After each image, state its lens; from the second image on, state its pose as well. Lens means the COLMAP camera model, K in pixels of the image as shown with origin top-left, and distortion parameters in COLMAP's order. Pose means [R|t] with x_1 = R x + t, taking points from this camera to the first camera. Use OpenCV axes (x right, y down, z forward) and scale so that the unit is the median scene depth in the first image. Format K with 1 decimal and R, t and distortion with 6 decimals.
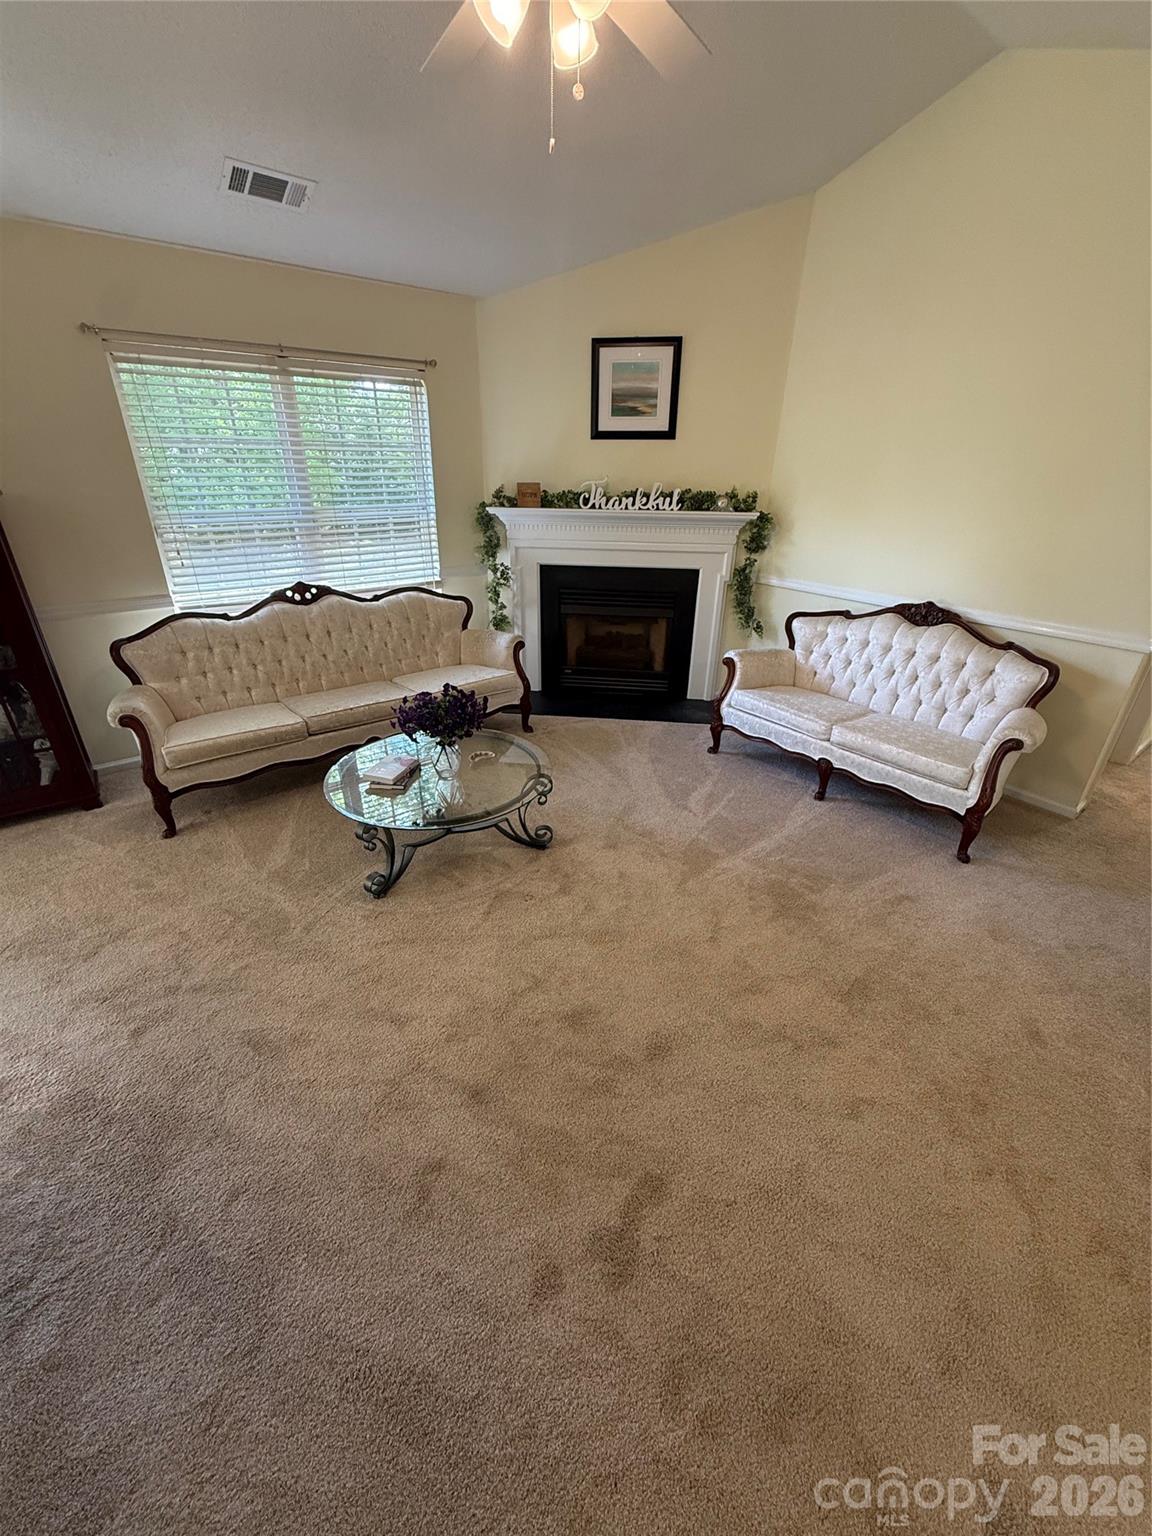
lens RADIAL K [[612.5, 0, 573.7], [0, 612.5, 765.5], [0, 0, 1]] dist [-0.001150, 0.000558]
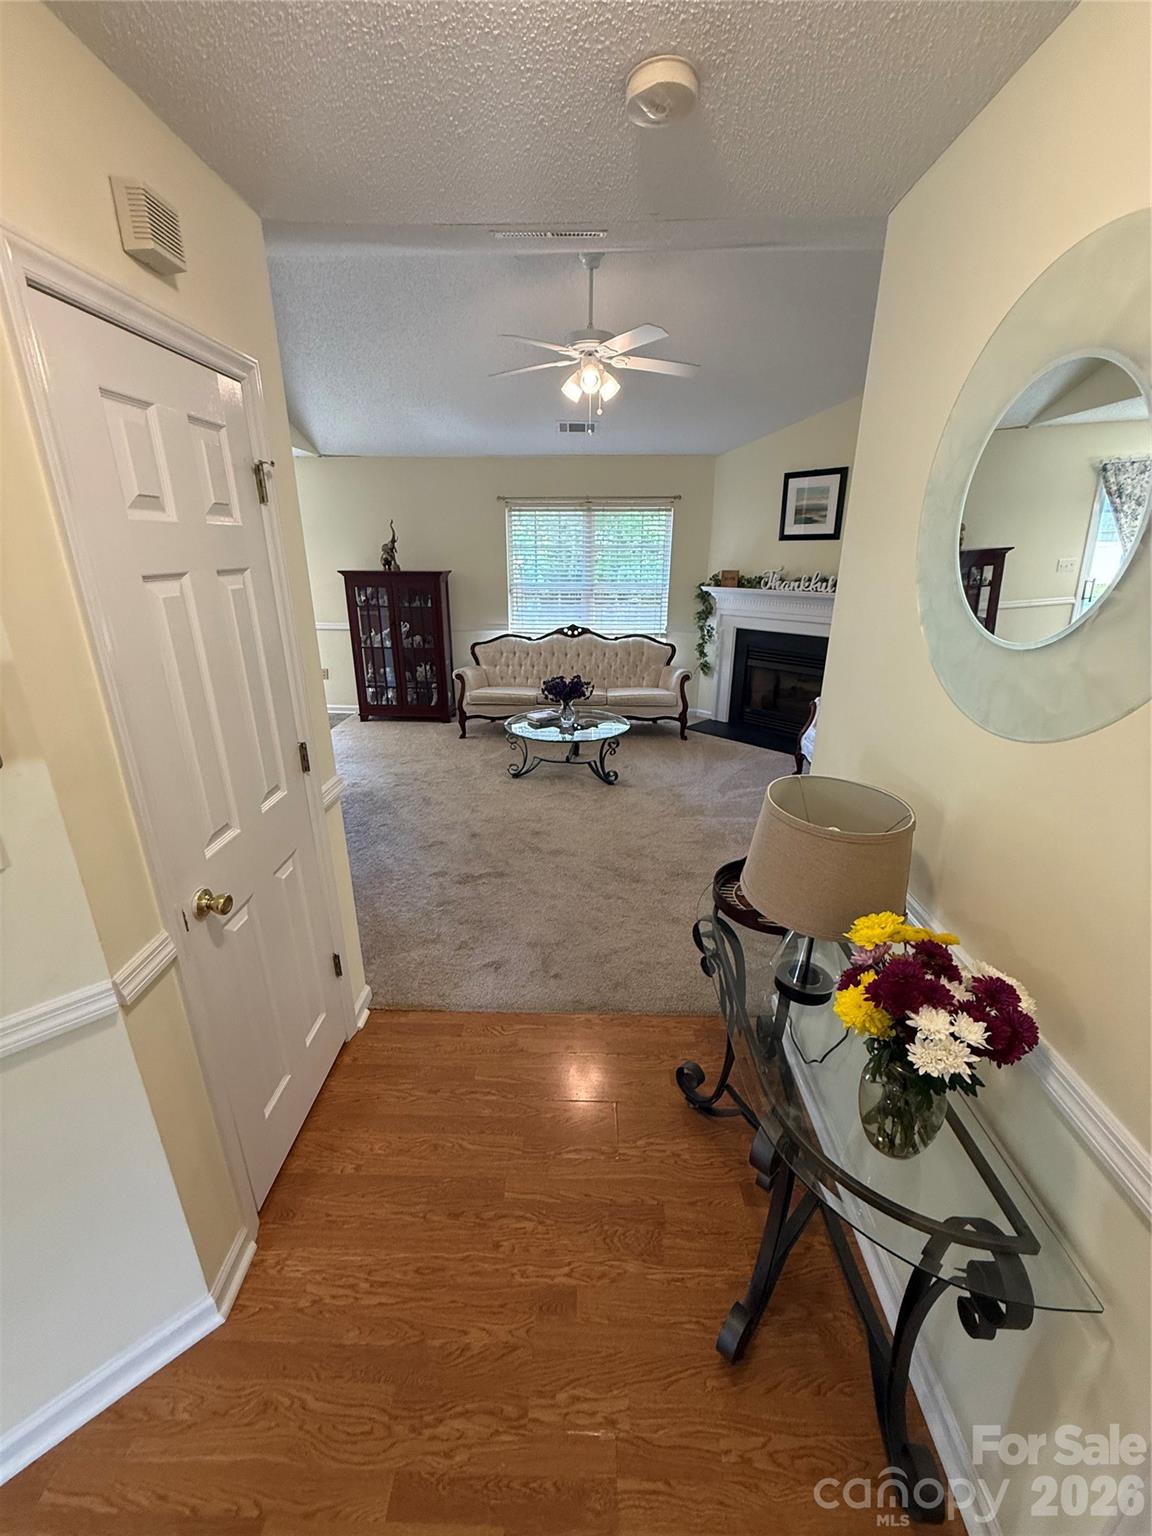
lens RADIAL K [[612.5, 0, 572.7], [0, 612.5, 765.6], [0, 0, 1]] dist [-0.001150, 0.000558]
pose [[0.769973, 0.202701, -0.605024, 0.625634], [-0.277976, 0.960051, -0.032115, 0.124618], [0.574344, 0.192910, 0.795559, -0.262470]]
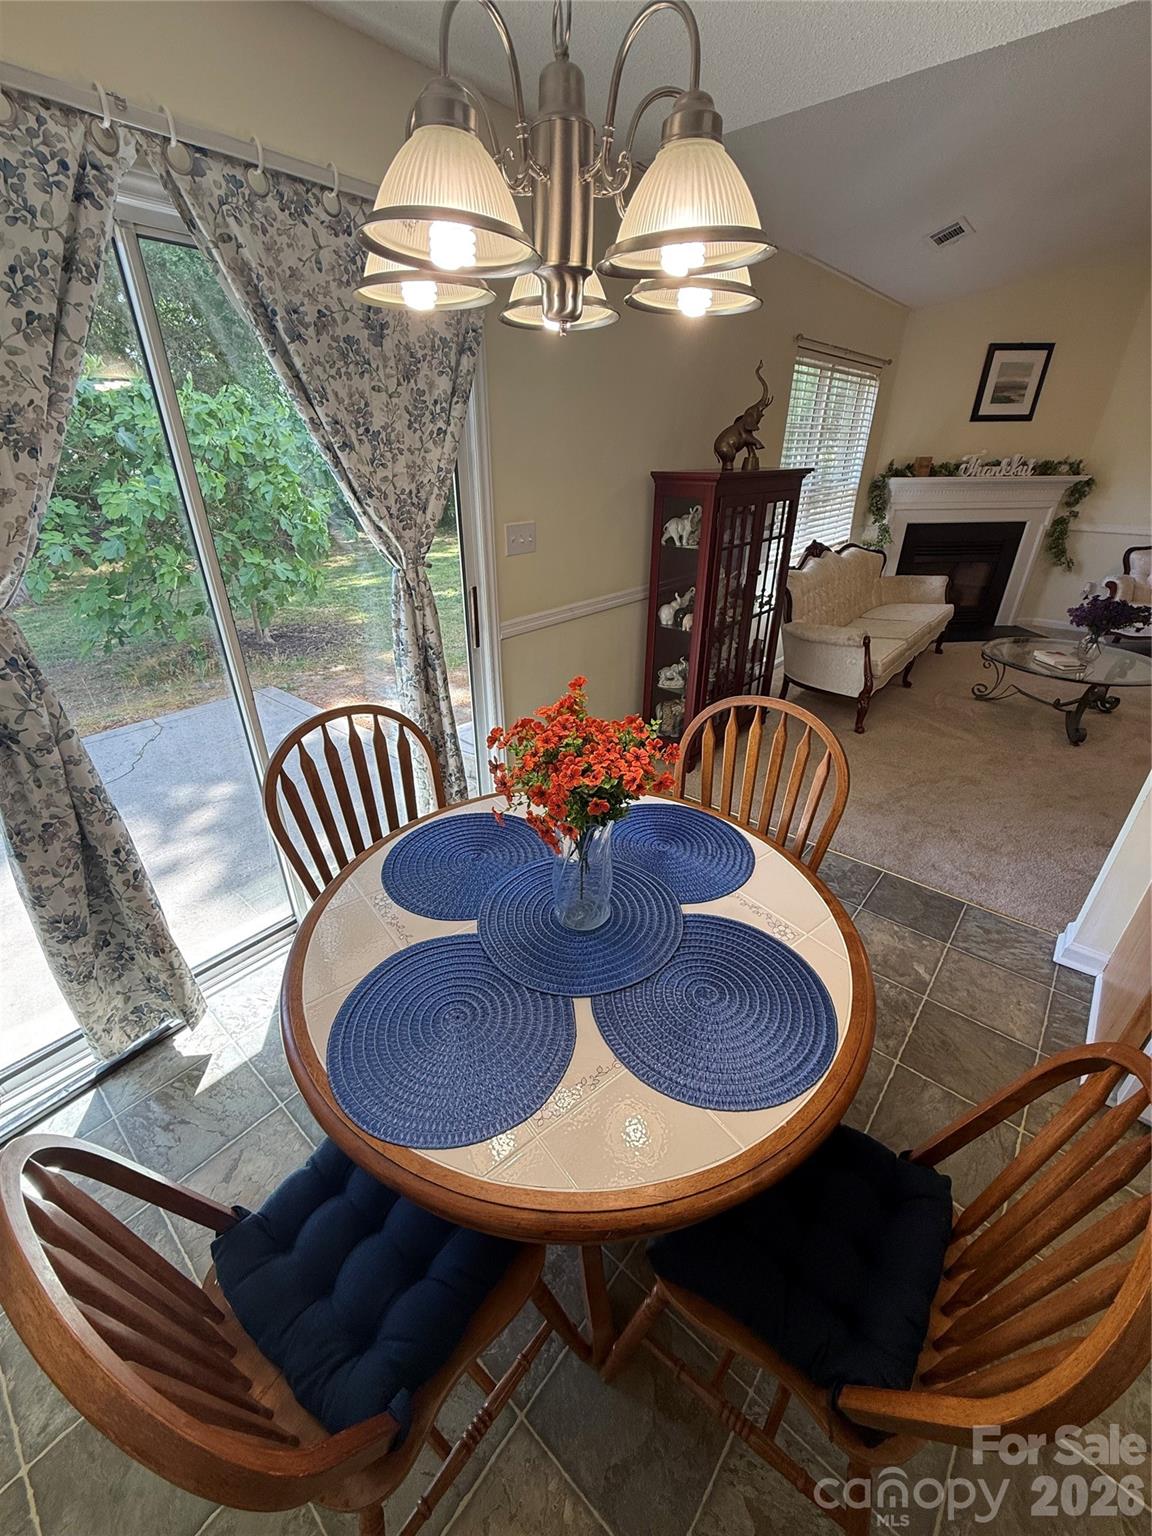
lens RADIAL K [[612.5, 0, 572.1], [0, 612.5, 766.7], [0, 0, 1]] dist [-0.001150, 0.000558]
pose [[0.978719, -0.108462, 0.174200, -1.140516], [0.104610, 0.994025, 0.031173, 0.063483], [-0.176540, -0.012287, 0.984217, -0.134337]]
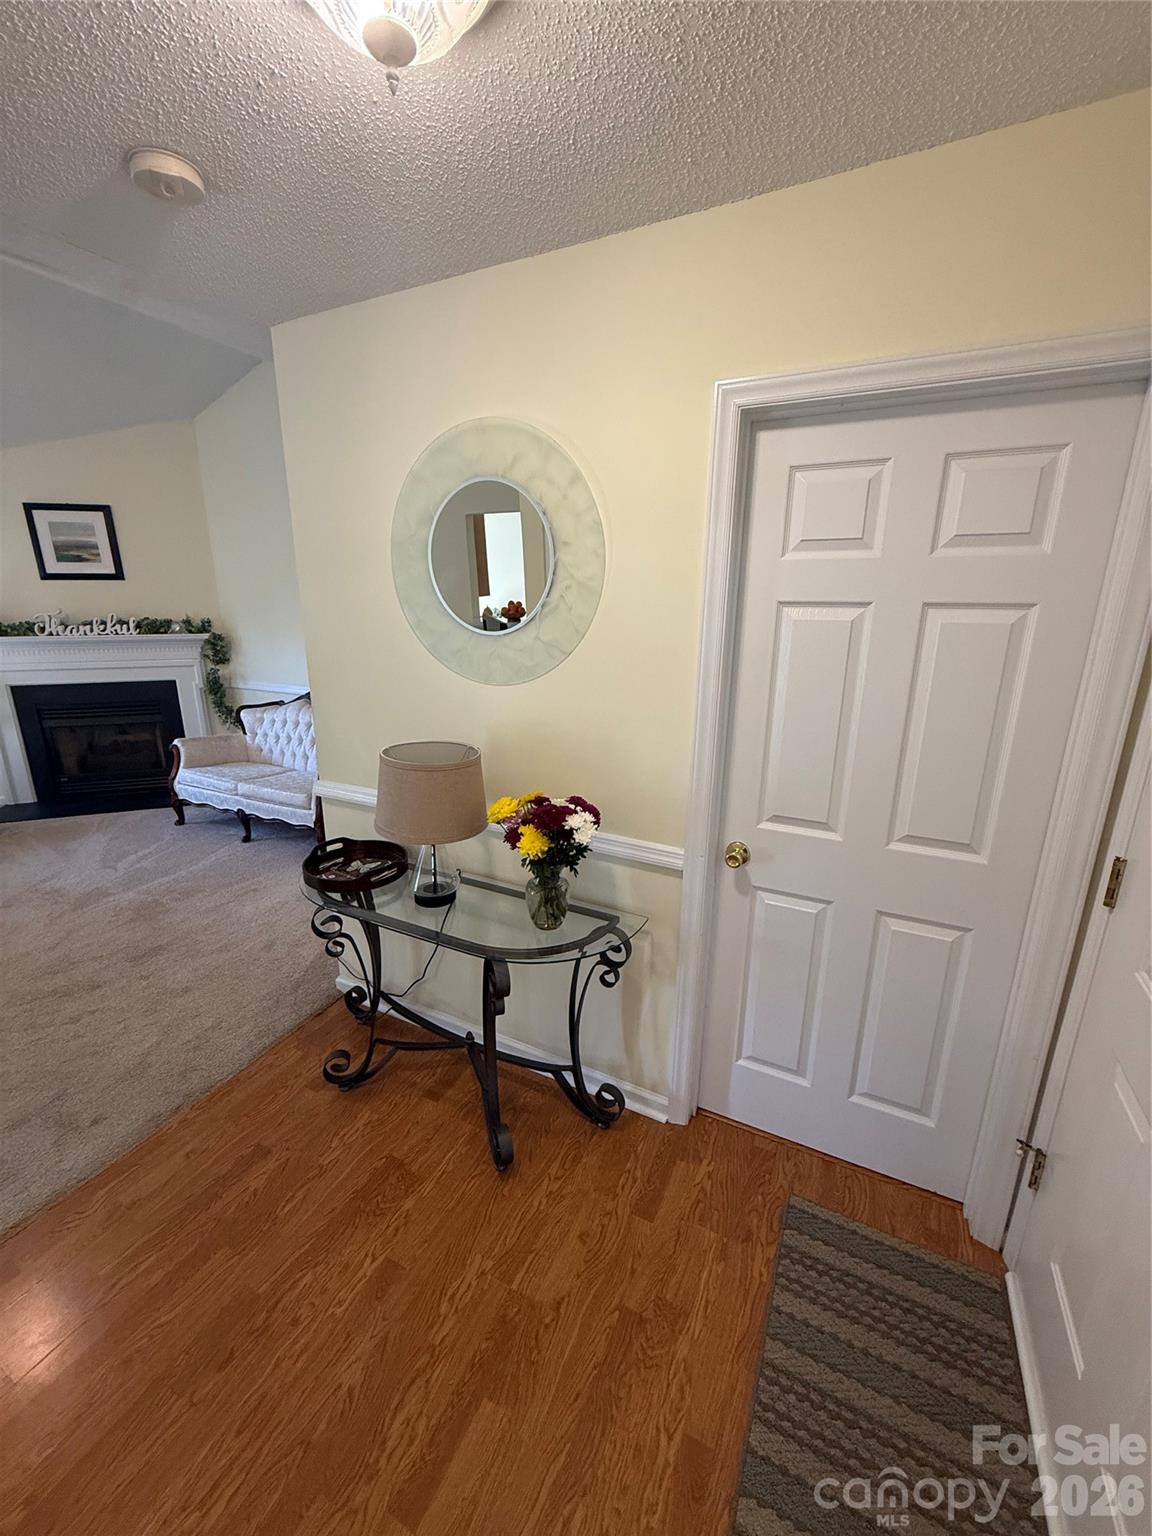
lens RADIAL K [[612.5, 0, 579.4], [0, 612.5, 764.7], [0, 0, 1]] dist [-0.001150, 0.000558]
pose [[0.902071, -0.123180, 0.413636, 0.445883], [0.200527, 0.968297, -0.148960, 0.196124], [-0.382174, 0.217318, 0.898174, -0.379791]]
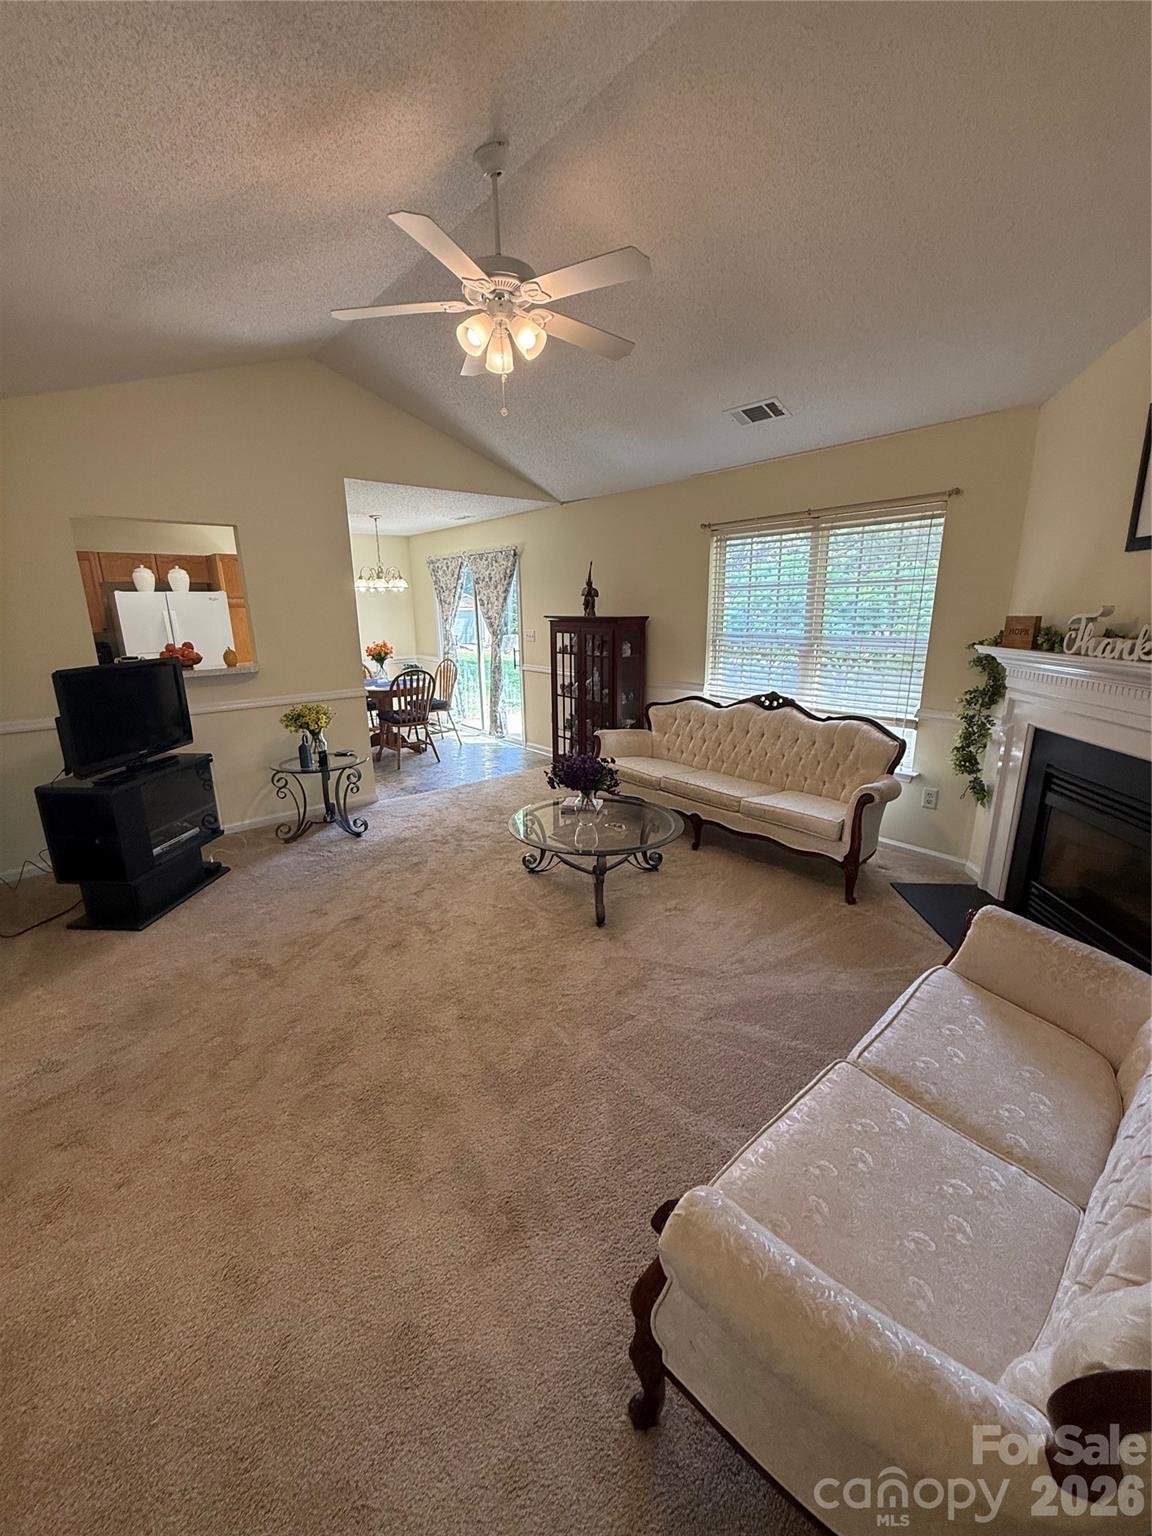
lens RADIAL K [[612.5, 0, 573.8], [0, 612.5, 766.6], [0, 0, 1]] dist [-0.001150, 0.000558]
pose [[0.037700, 0.241059, -0.969778, 0.692925], [-0.435279, 0.877524, 0.201206, -0.230241], [0.899506, 0.414539, 0.138011, 0.518161]]
